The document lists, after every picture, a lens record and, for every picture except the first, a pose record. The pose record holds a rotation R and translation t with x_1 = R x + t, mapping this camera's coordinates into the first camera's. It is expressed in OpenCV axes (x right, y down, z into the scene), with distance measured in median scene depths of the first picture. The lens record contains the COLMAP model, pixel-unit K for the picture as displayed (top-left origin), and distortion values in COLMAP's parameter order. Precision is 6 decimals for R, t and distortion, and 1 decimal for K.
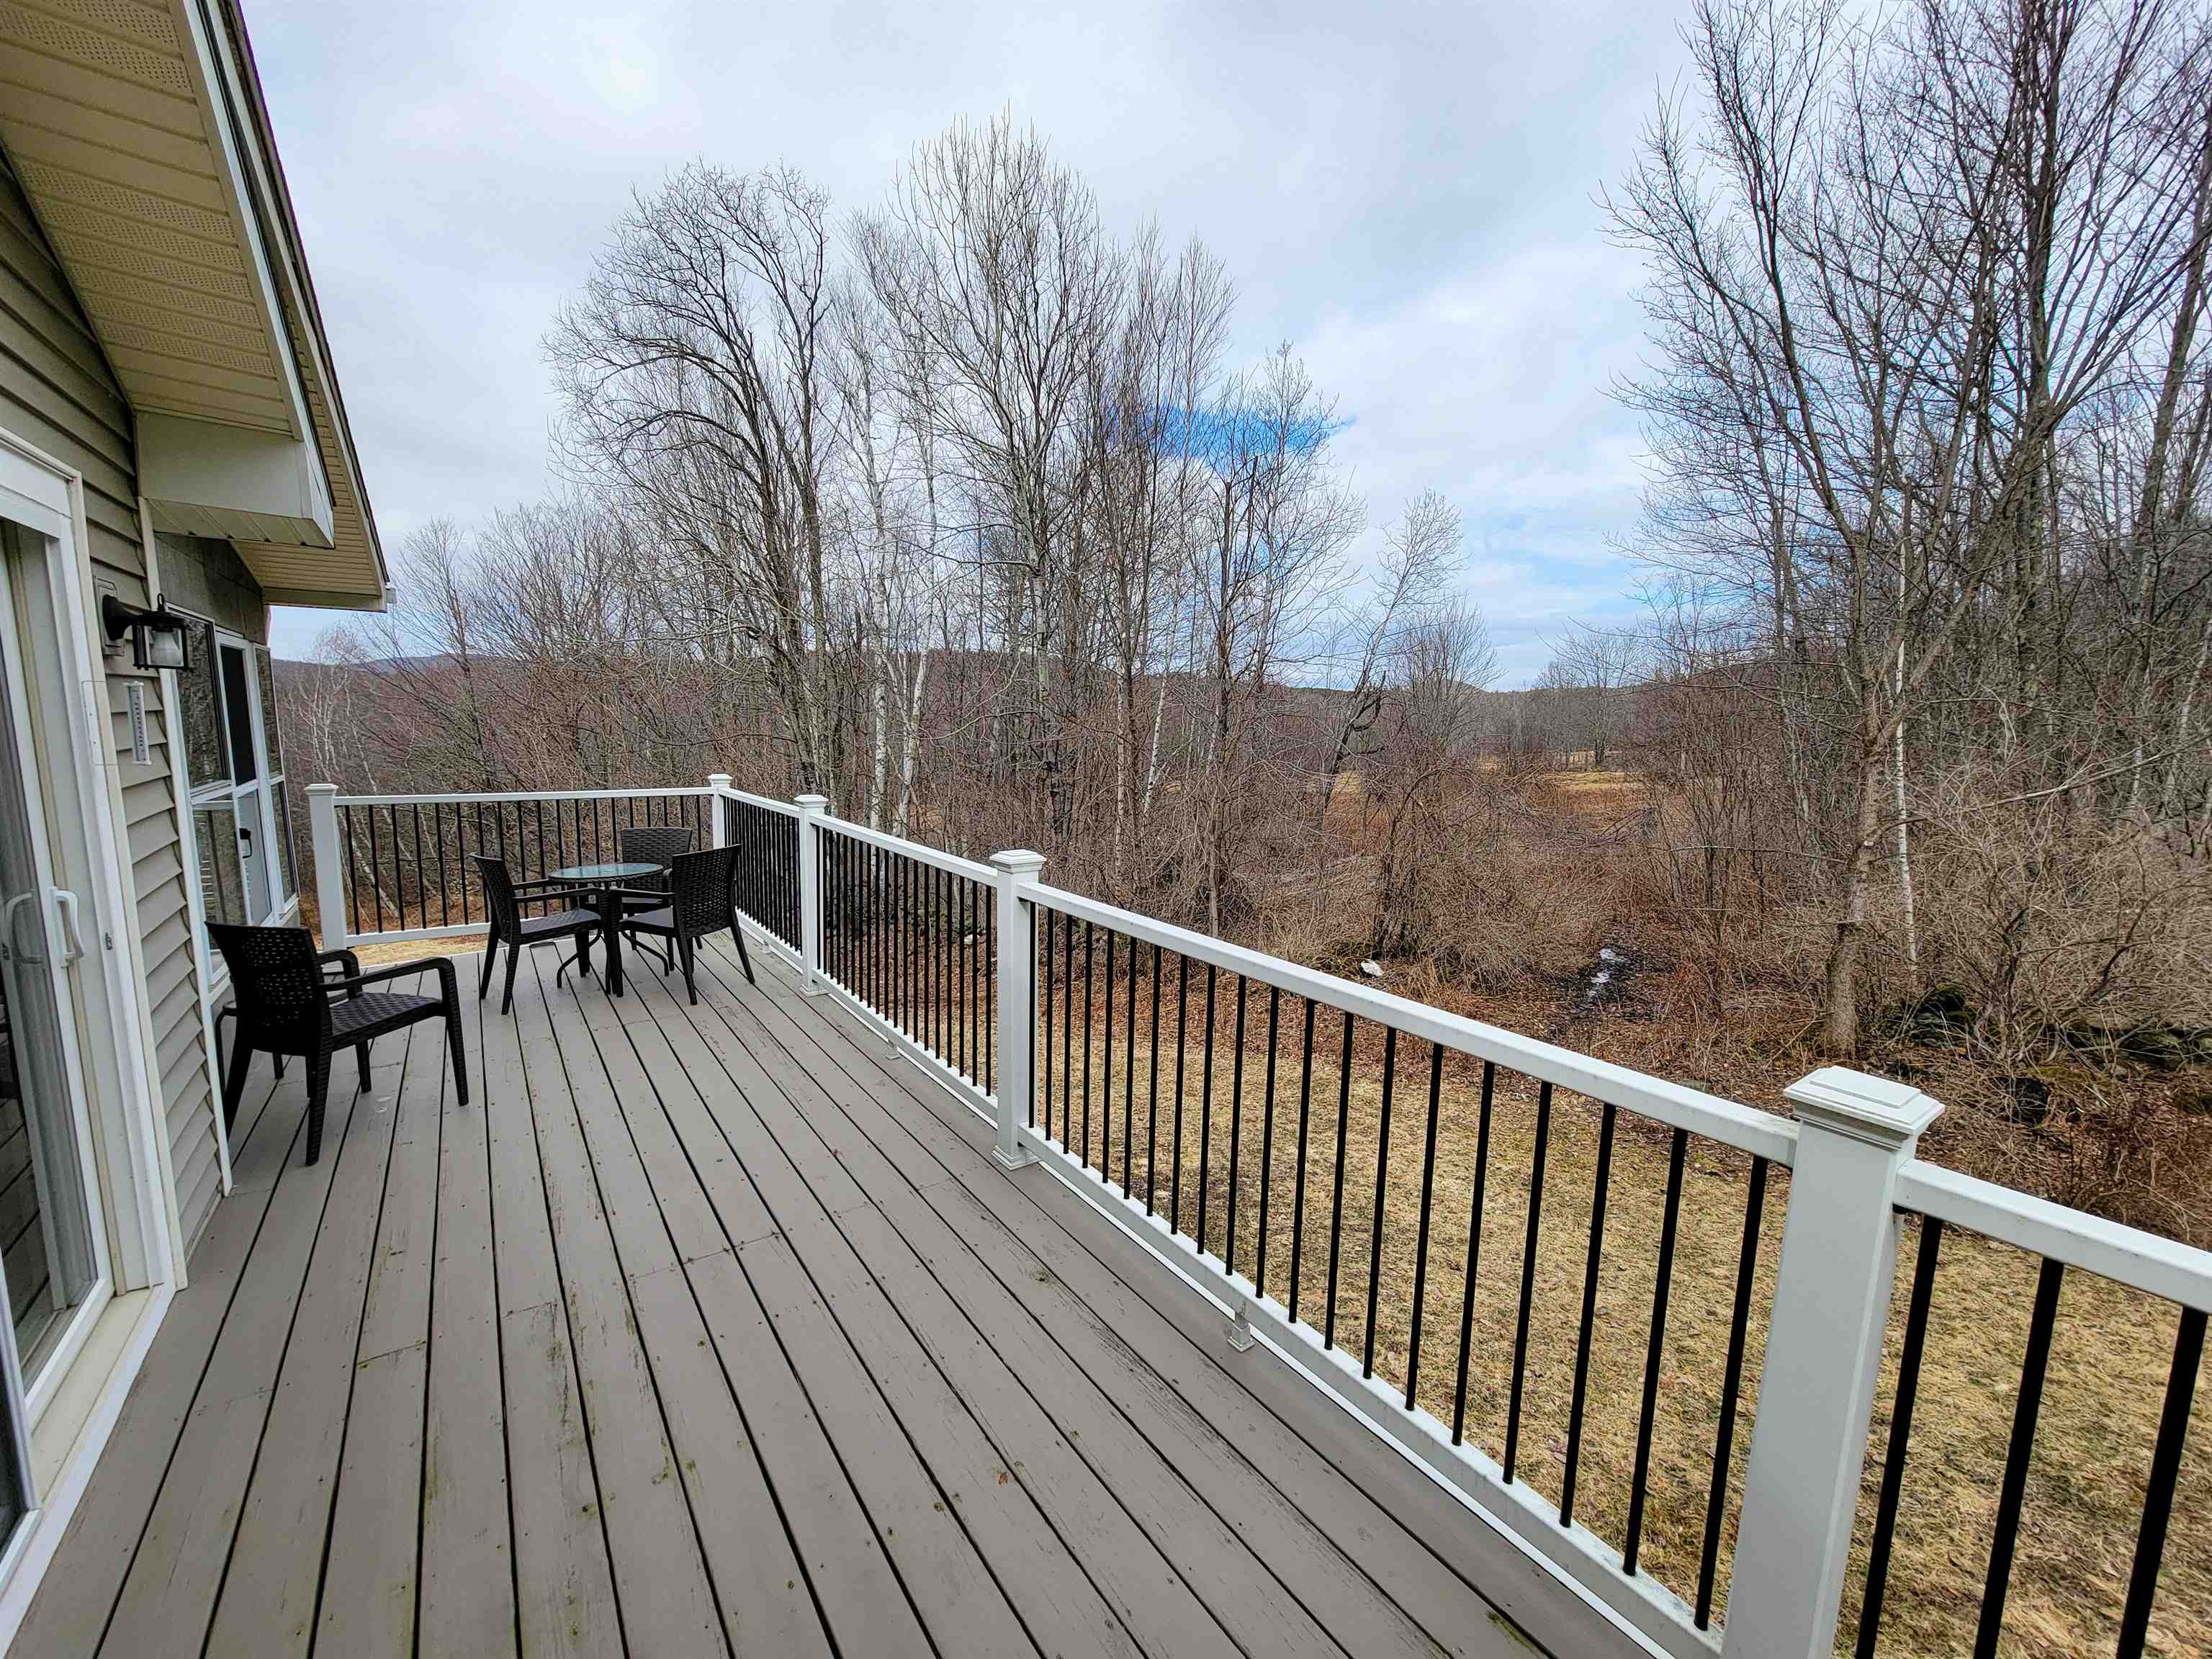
lens RADIAL K [[889.5, 0, 1104.4], [0, 889.5, 833.4], [0, 0, 1]] dist [-0.001472, -0.000057]
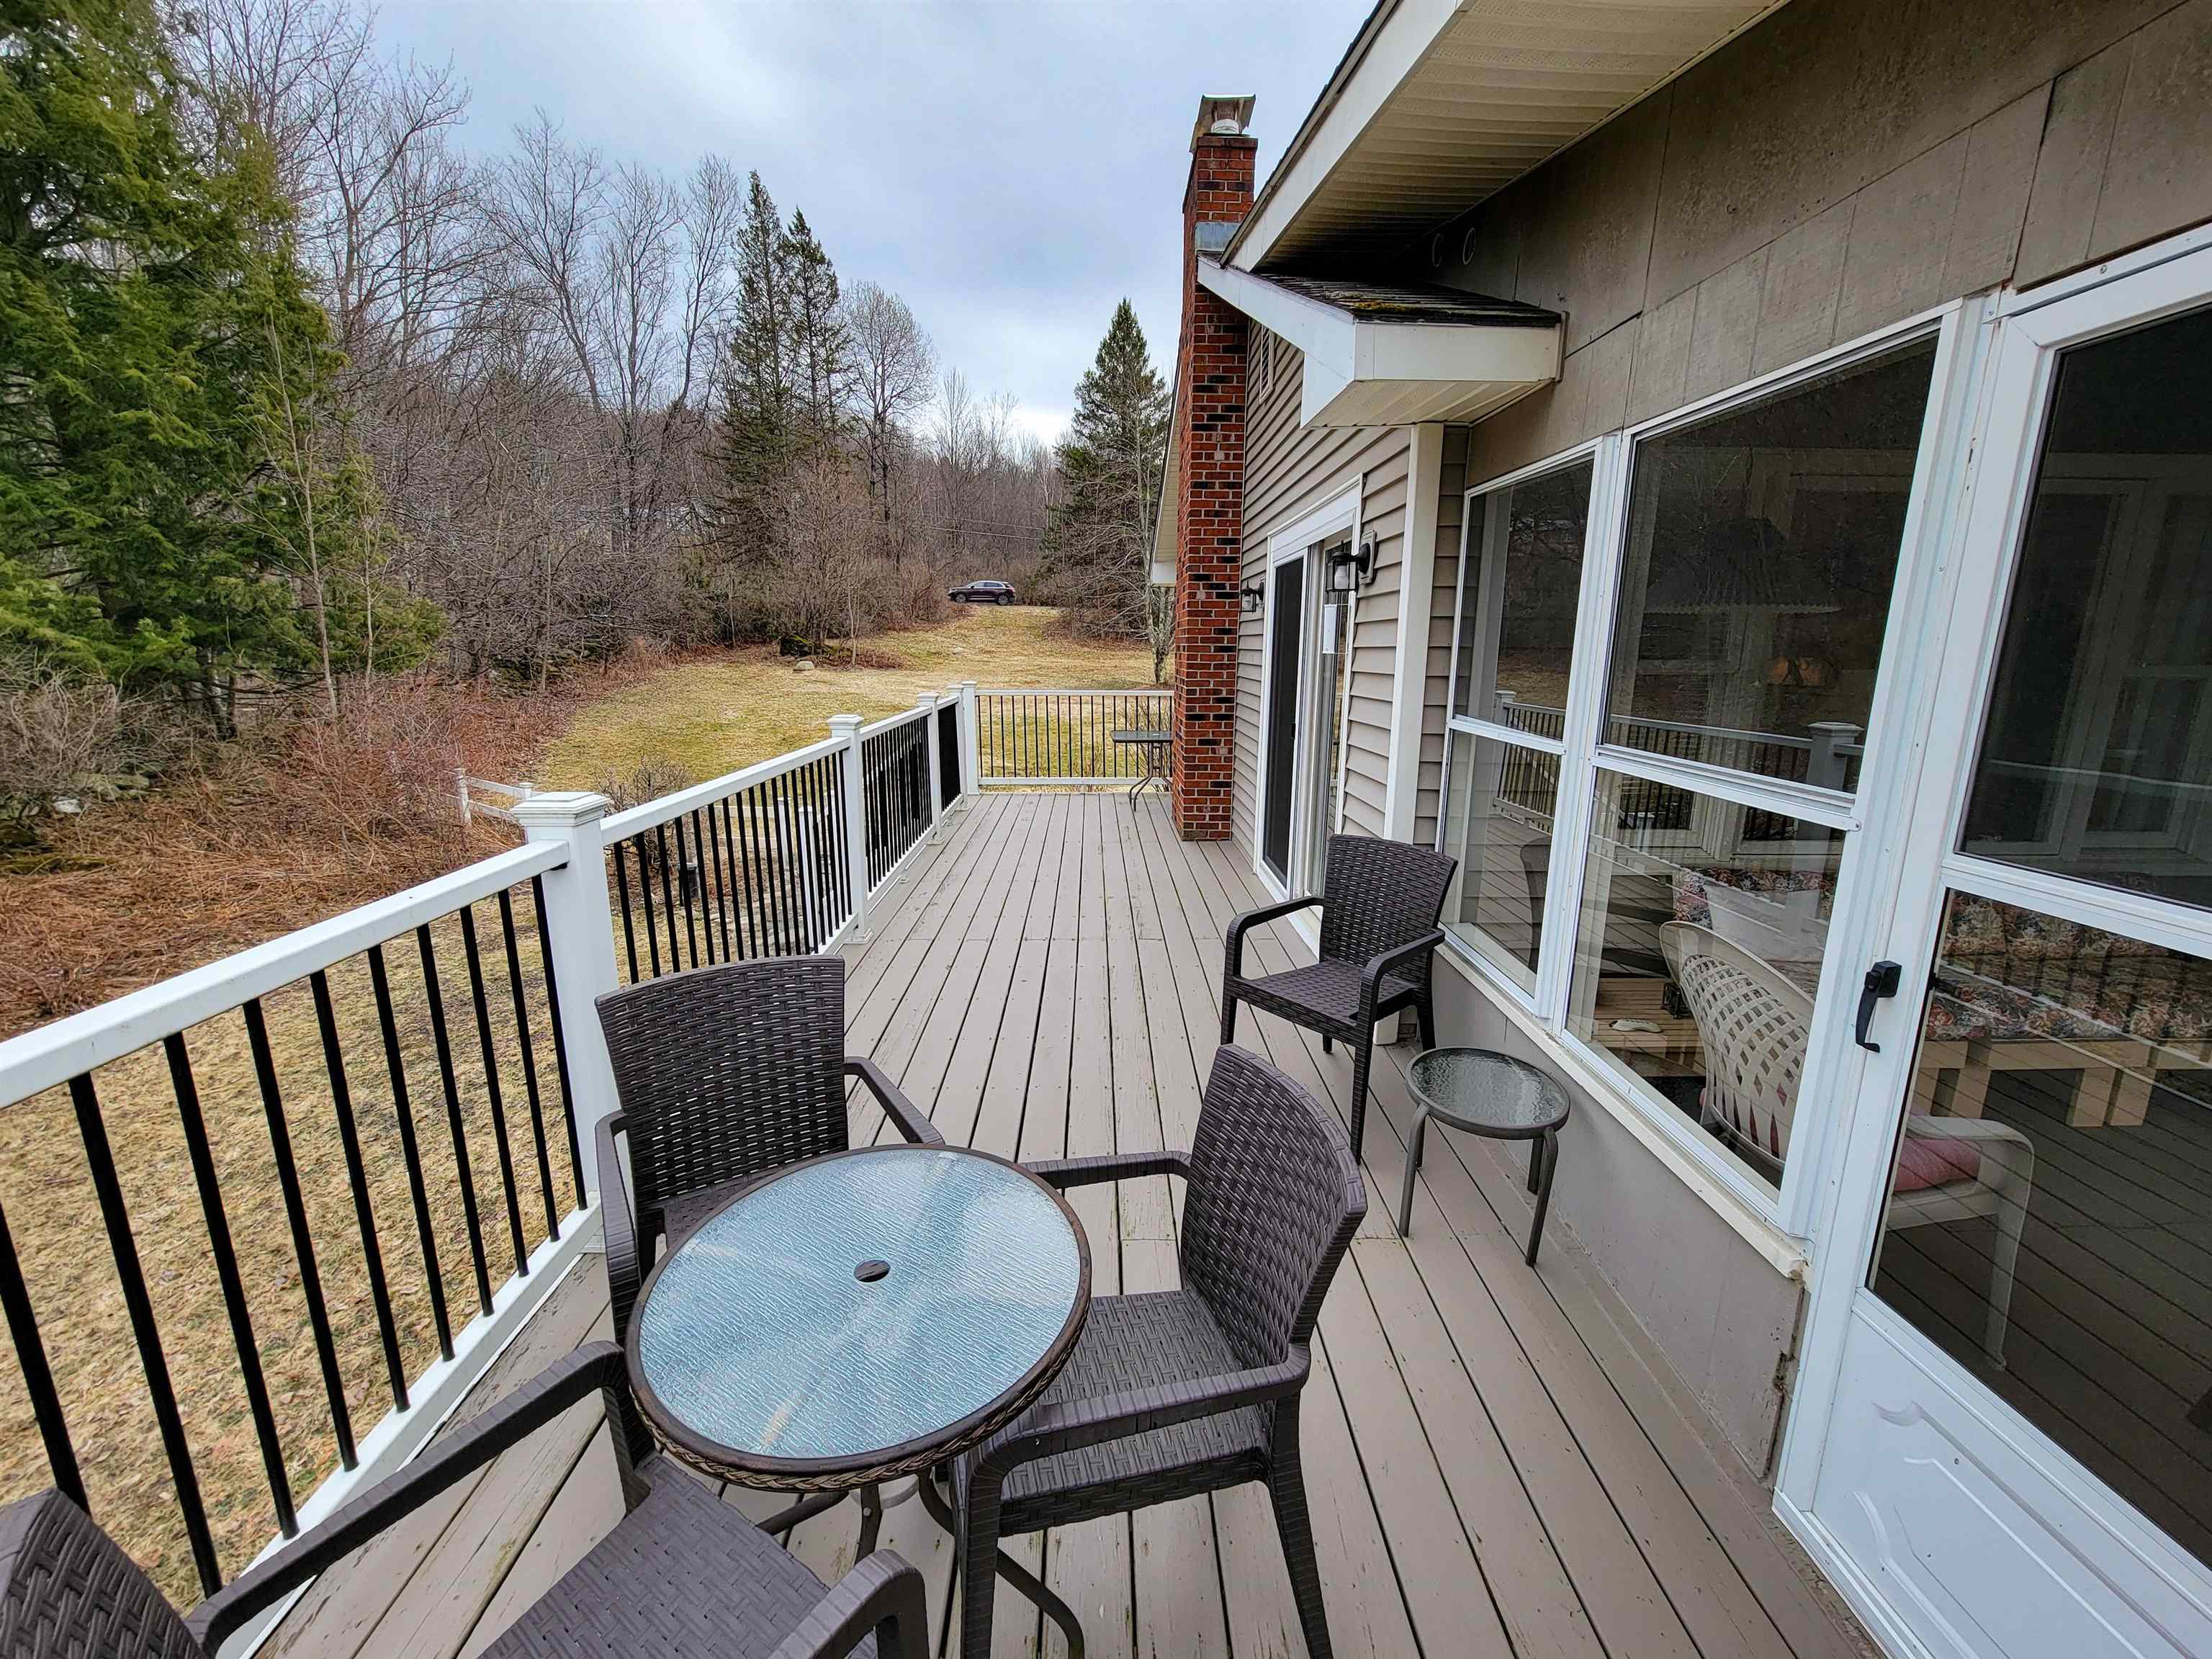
lens RADIAL K [[889.5, 0, 1111.1], [0, 889.5, 832.8], [0, 0, 1]] dist [-0.001472, -0.000057]
pose [[-0.823010, -0.137603, 0.551108, -0.327171], [0.060426, 0.943501, 0.325815, -0.062022], [-0.564804, 0.301450, -0.768195, 0.501299]]
